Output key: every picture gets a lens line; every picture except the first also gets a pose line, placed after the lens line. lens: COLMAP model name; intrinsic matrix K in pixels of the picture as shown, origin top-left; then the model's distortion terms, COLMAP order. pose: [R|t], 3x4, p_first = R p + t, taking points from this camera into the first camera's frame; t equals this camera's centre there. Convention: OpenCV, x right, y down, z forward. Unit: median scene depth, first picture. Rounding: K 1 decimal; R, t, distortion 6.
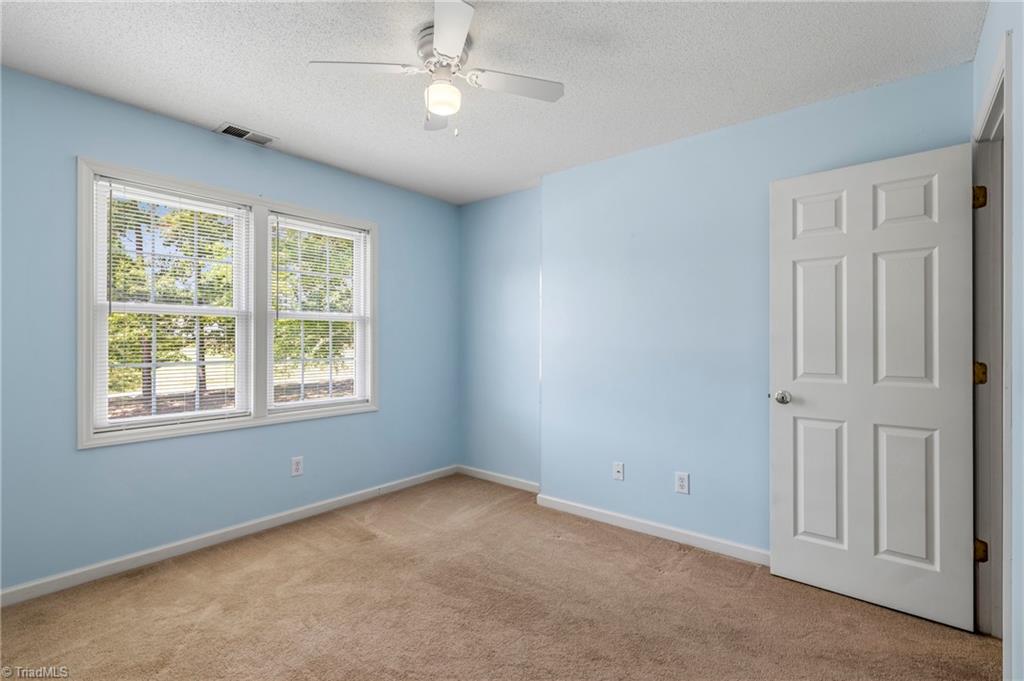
lens RADIAL K [[467.7, 0, 510.5], [0, 467.7, 342.0], [0, 0, 1]] dist [0.000410, -0.000241]
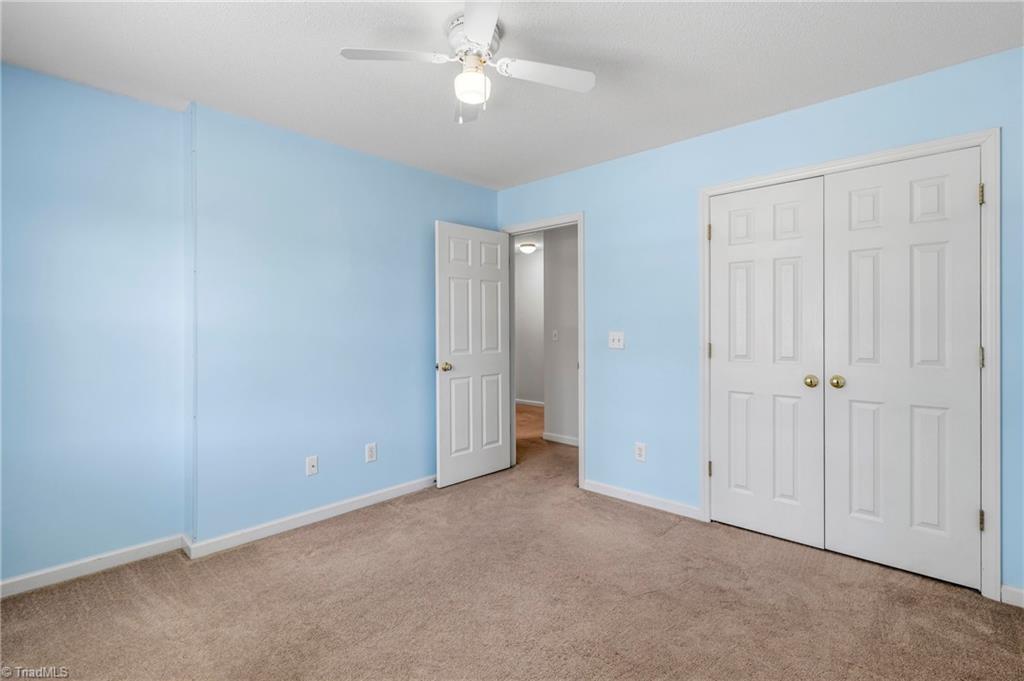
lens RADIAL K [[467.7, 0, 510.9], [0, 467.7, 331.4], [0, 0, 1]] dist [0.000410, -0.000241]
pose [[0.076190, -0.009137, 0.997051, -0.752940], [0.005797, 0.999945, 0.008720, -0.006059], [-0.997076, 0.005116, 0.076239, 0.565279]]
